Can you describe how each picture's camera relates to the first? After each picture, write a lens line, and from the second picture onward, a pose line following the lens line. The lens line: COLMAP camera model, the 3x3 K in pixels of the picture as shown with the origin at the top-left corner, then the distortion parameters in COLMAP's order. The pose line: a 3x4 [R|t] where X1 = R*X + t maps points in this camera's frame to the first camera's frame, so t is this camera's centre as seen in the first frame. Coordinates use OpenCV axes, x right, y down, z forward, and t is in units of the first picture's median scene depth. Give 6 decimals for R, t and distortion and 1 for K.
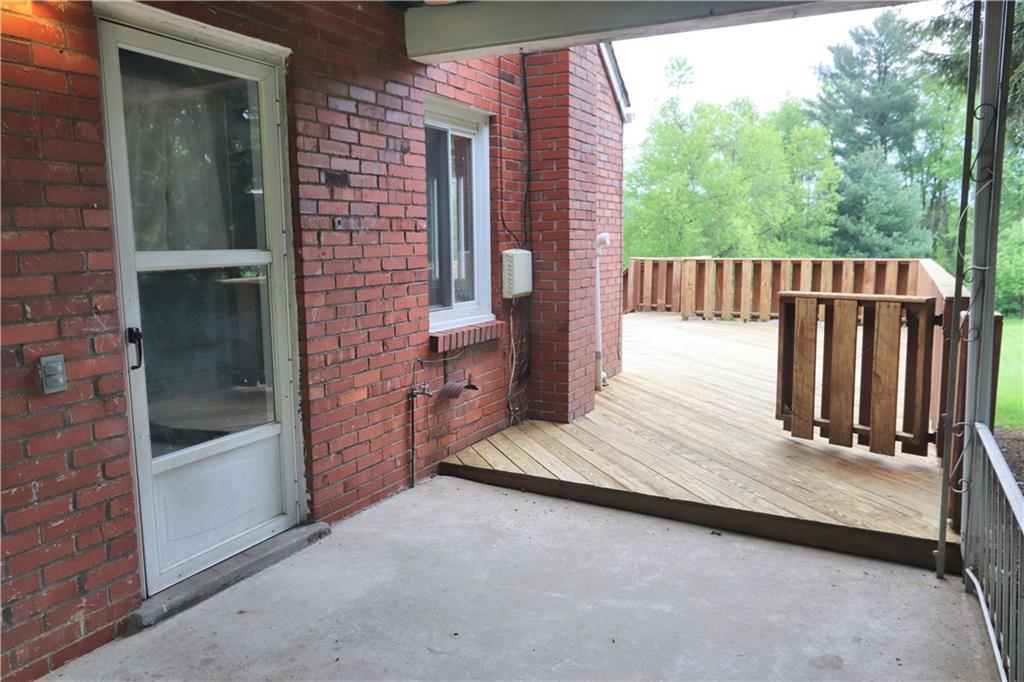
lens RADIAL K [[768.3, 0, 512.0], [0, 768.3, 341.0], [0, 0, 1]] dist [0.045300, -0.006361]
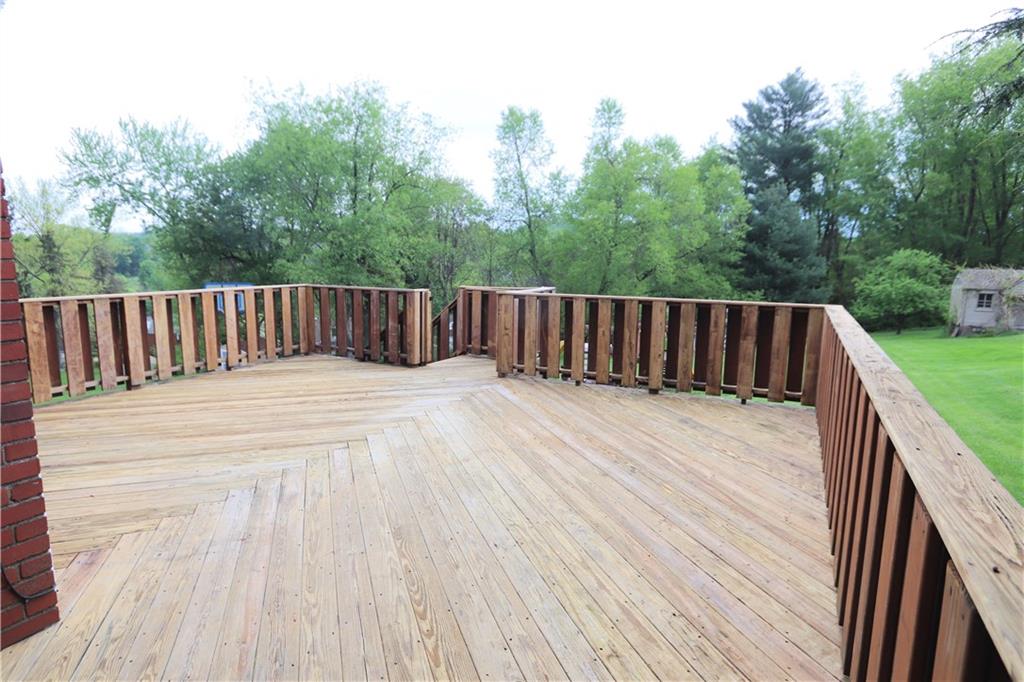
lens RADIAL K [[559.0, 0, 512.0], [0, 559.0, 341.0], [0, 0, 1]] dist [-0.000119, 0.000771]
pose [[0.999819, 0.016484, -0.009549, 0.078733], [-0.016317, 0.999717, 0.017291, -0.023102], [0.009832, -0.017132, 0.999805, 0.155823]]
